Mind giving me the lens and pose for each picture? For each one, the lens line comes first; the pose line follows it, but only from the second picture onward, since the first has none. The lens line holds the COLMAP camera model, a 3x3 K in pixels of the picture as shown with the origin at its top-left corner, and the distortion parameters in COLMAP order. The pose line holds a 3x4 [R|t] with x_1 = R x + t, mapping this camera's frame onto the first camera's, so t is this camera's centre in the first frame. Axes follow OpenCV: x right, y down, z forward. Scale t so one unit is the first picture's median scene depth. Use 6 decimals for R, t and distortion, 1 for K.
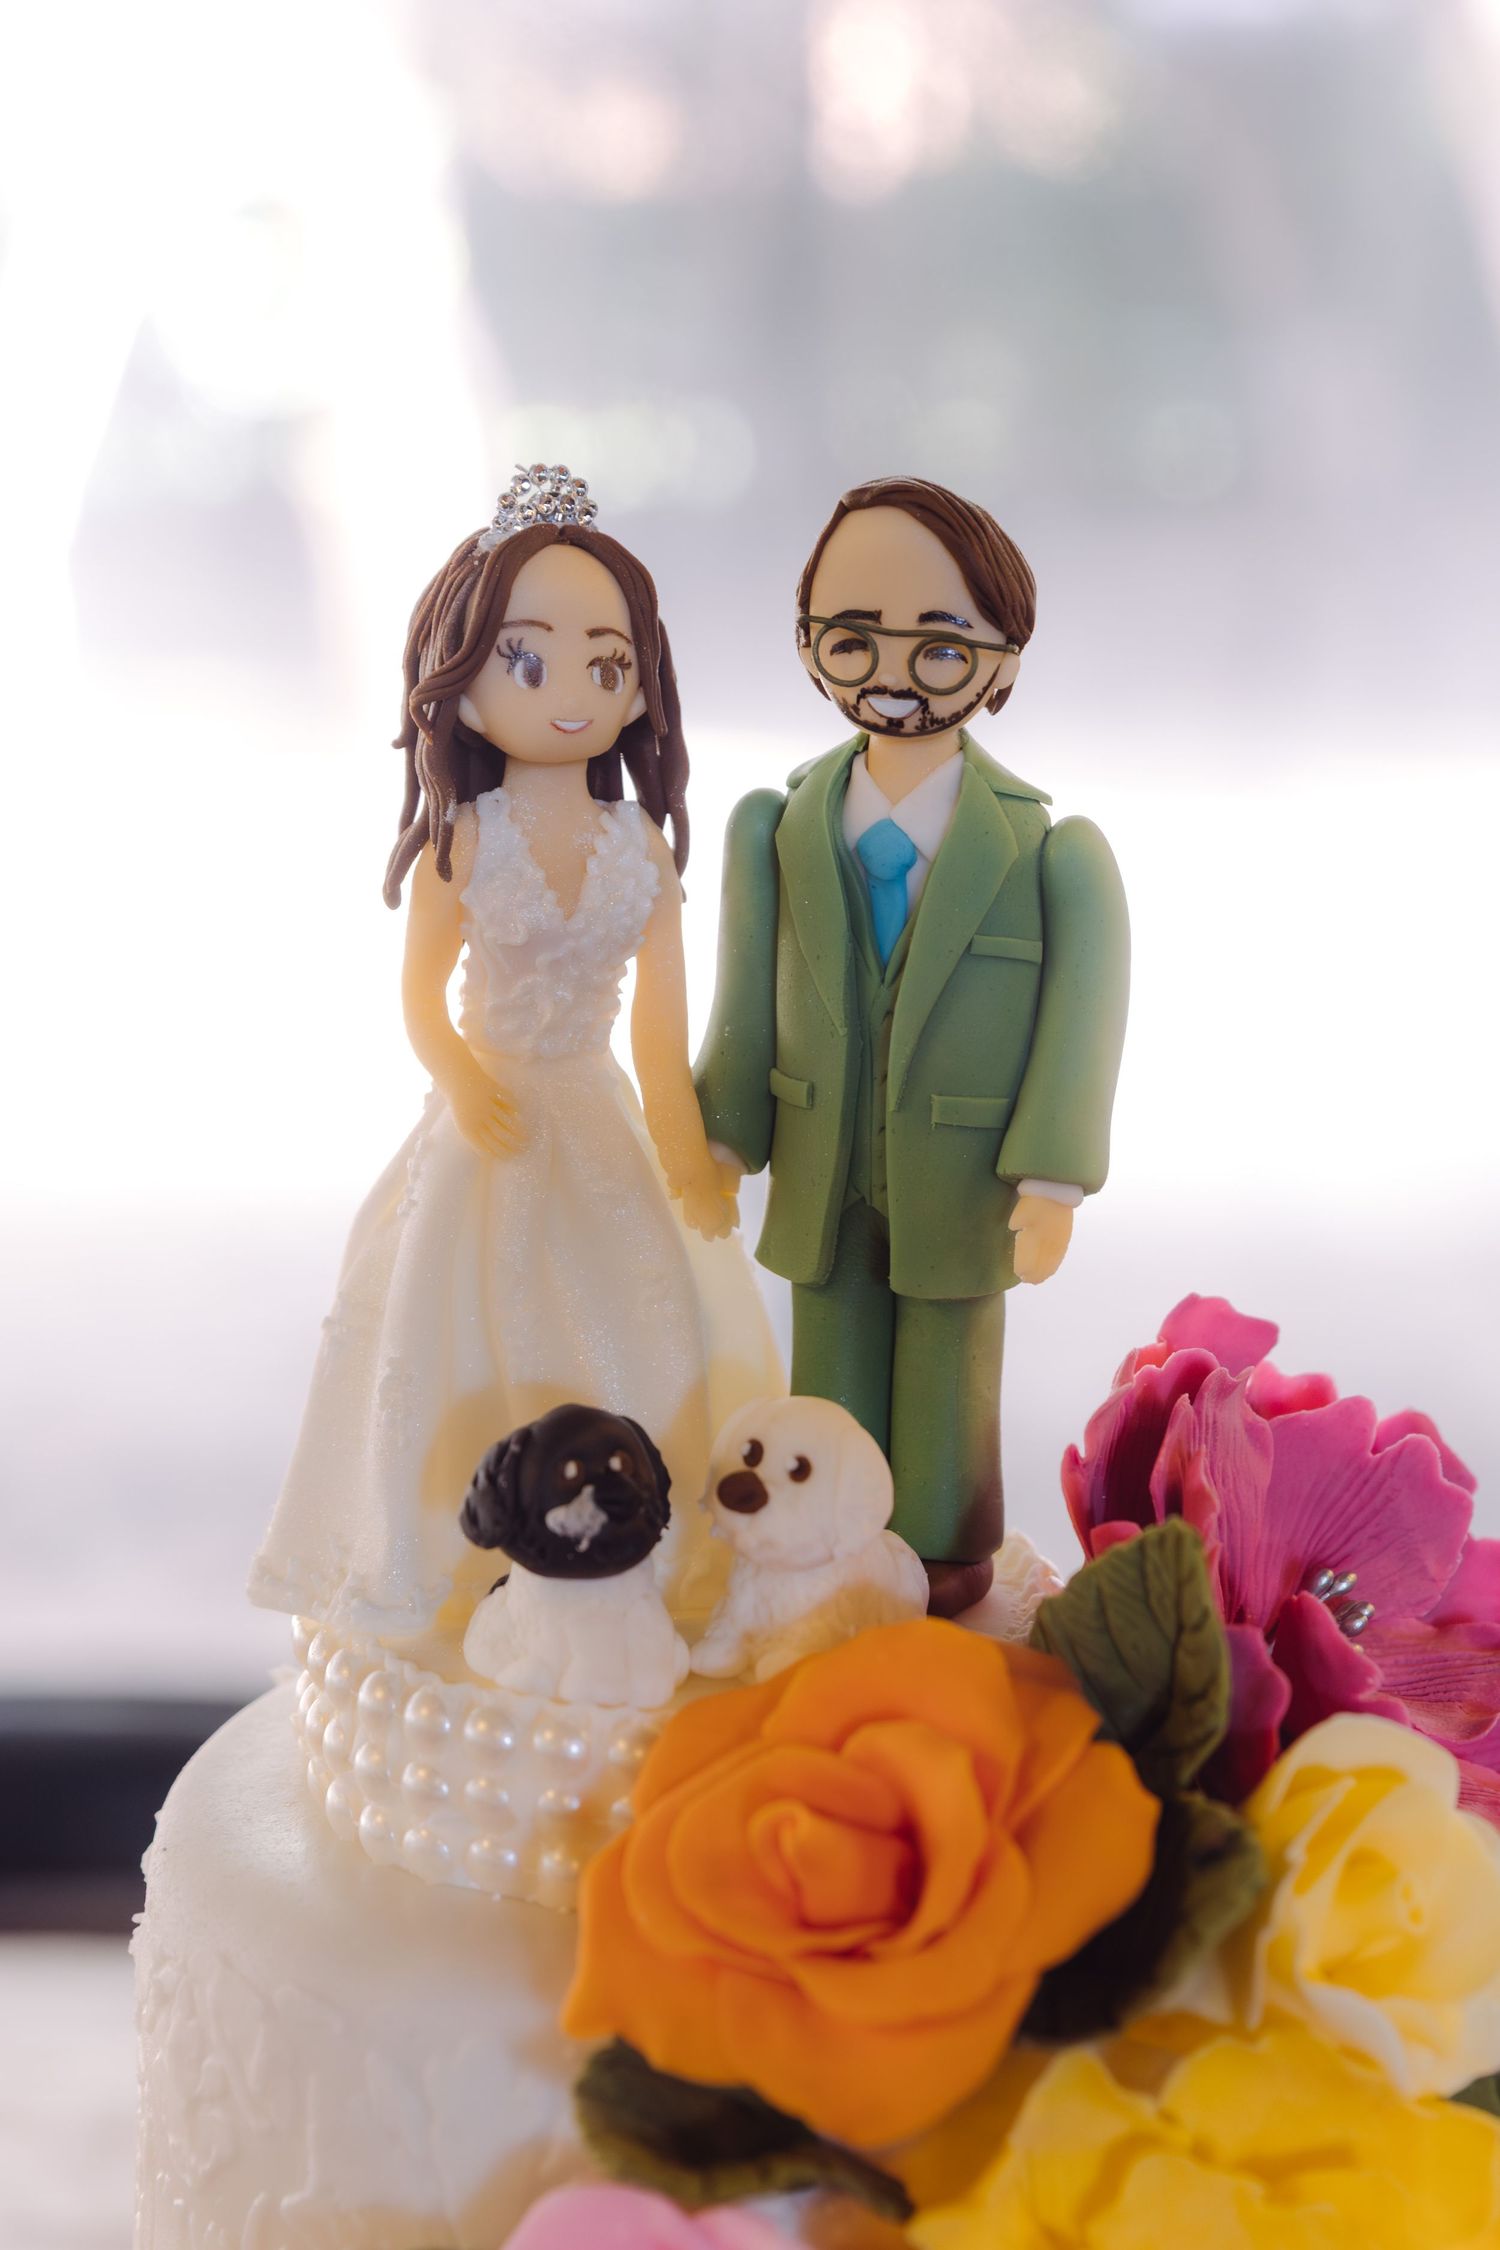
lens RADIAL K [[4363.7, 0, 752.2], [0, 4363.7, 1123.9], [0, 0, 1]] dist [-0.081883, 0.000000]
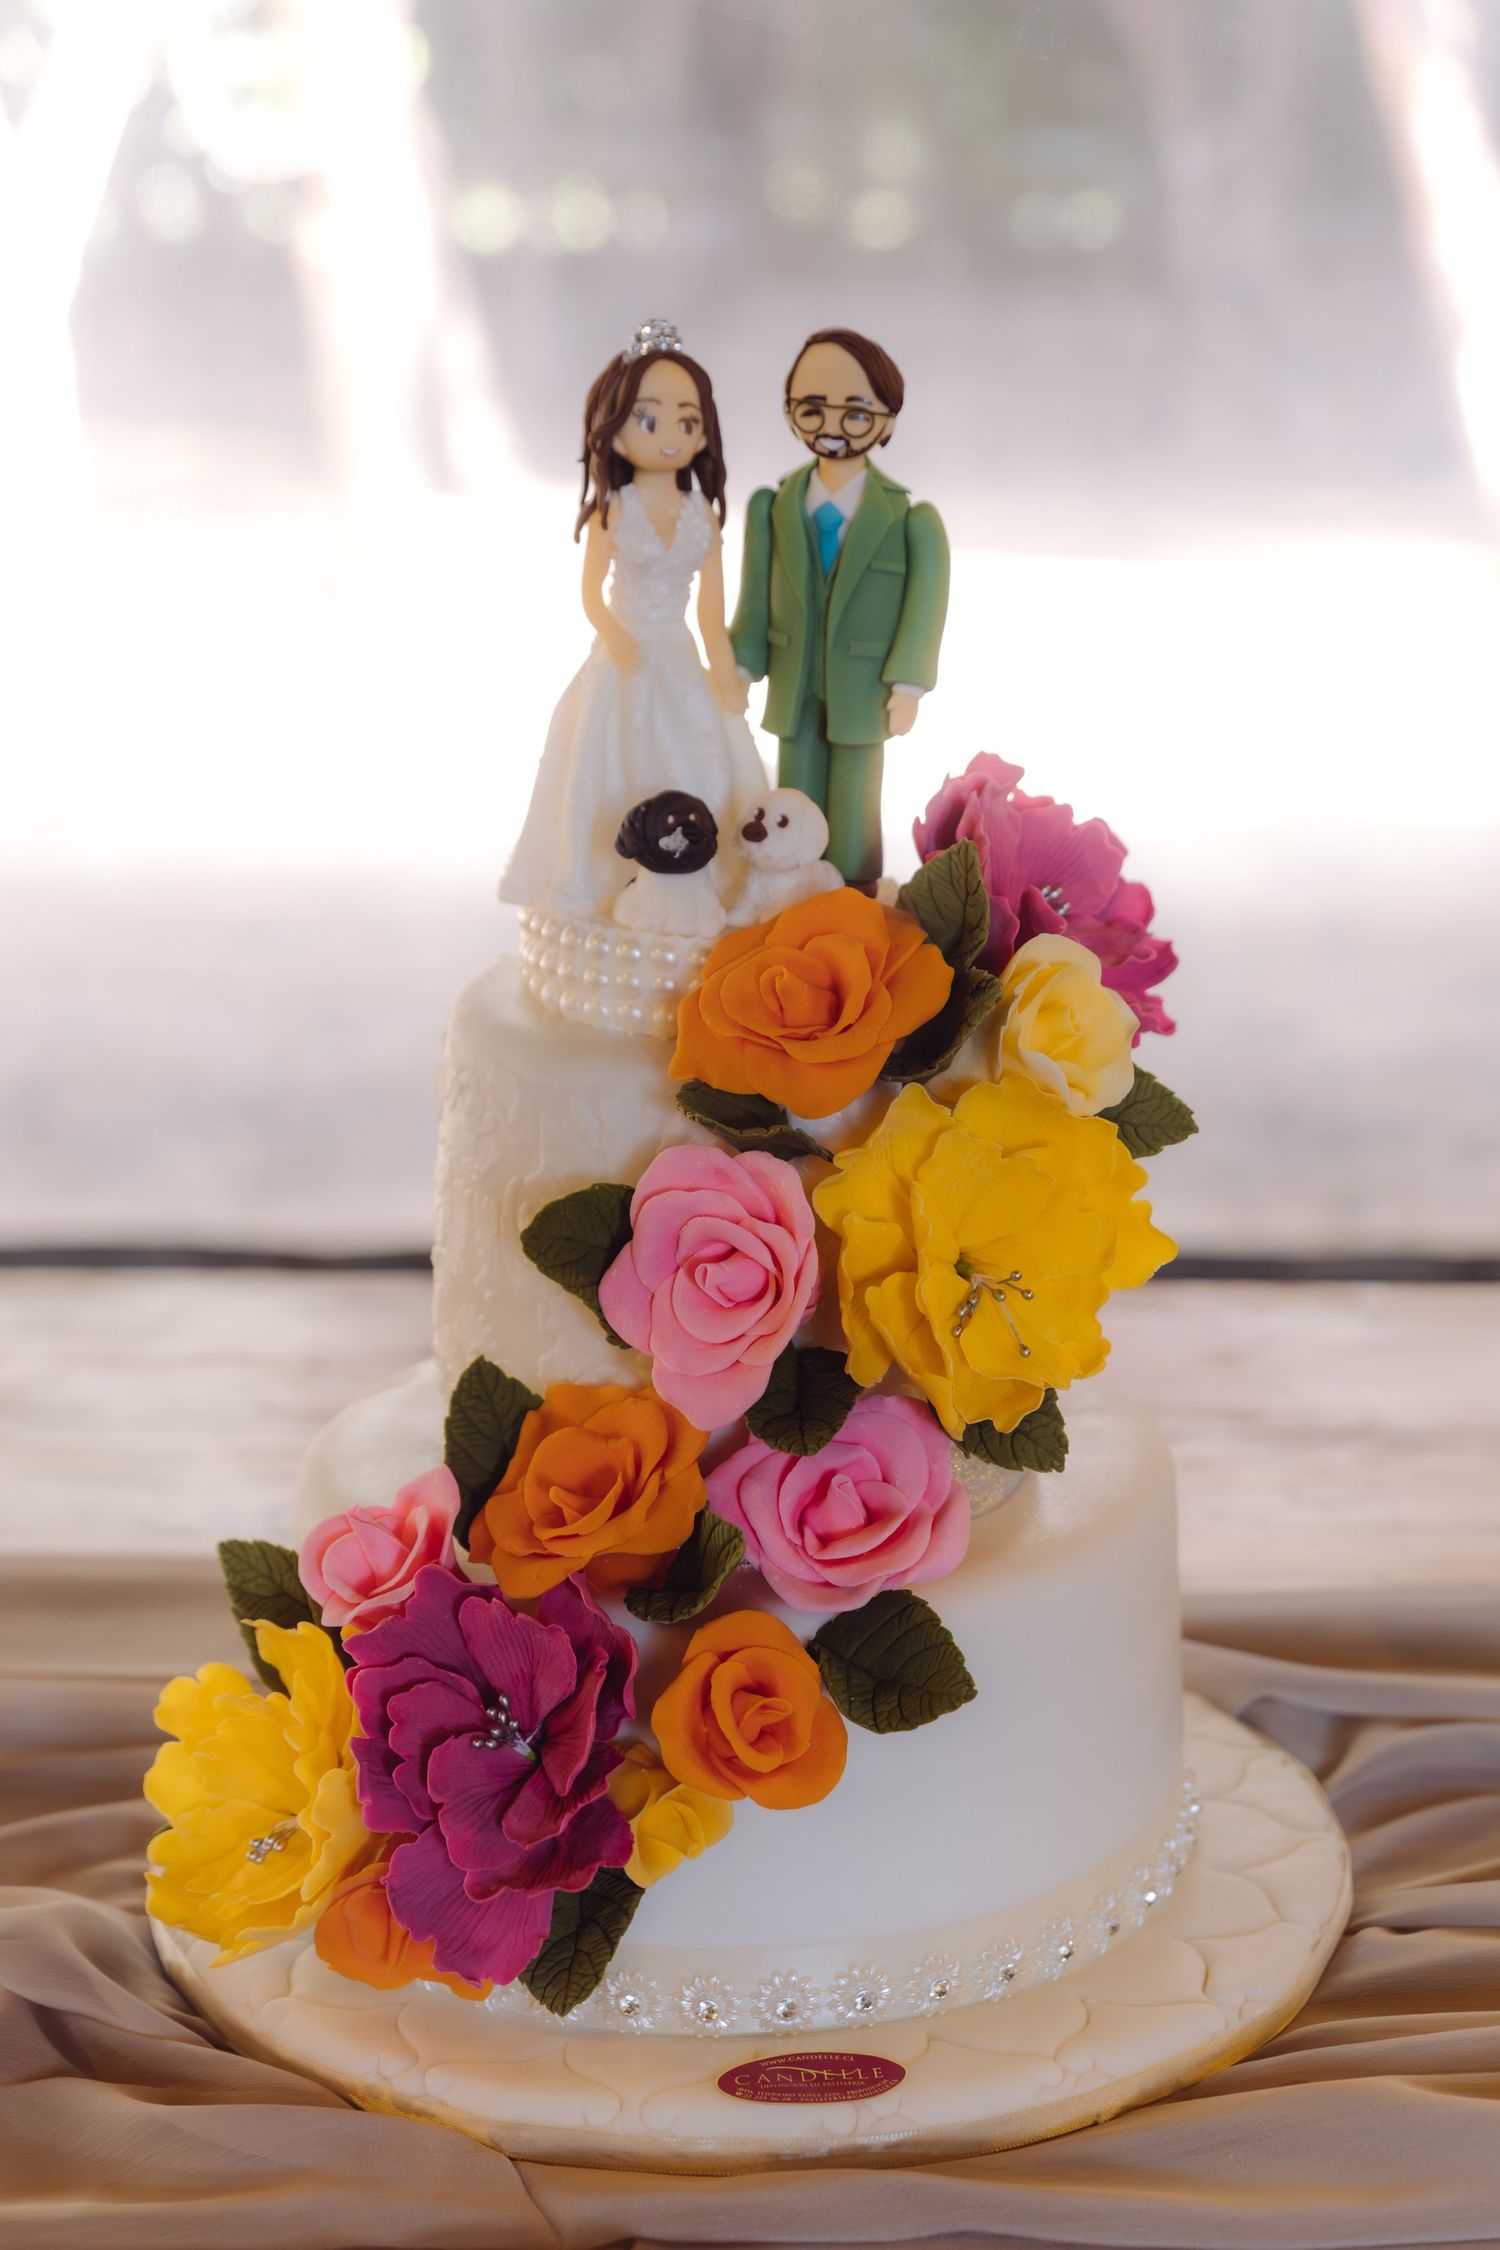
lens RADIAL K [[4480.0, 0, 744.1], [0, 4480.0, 1124.6], [0, 0, 1]] dist [0.045988, 0.000000]
pose [[0.999713, 0.008431, 0.022445, -0.051535], [-0.009611, 0.998548, 0.053005, 0.106962], [-0.021966, -0.053205, 0.998342, -1.066700]]
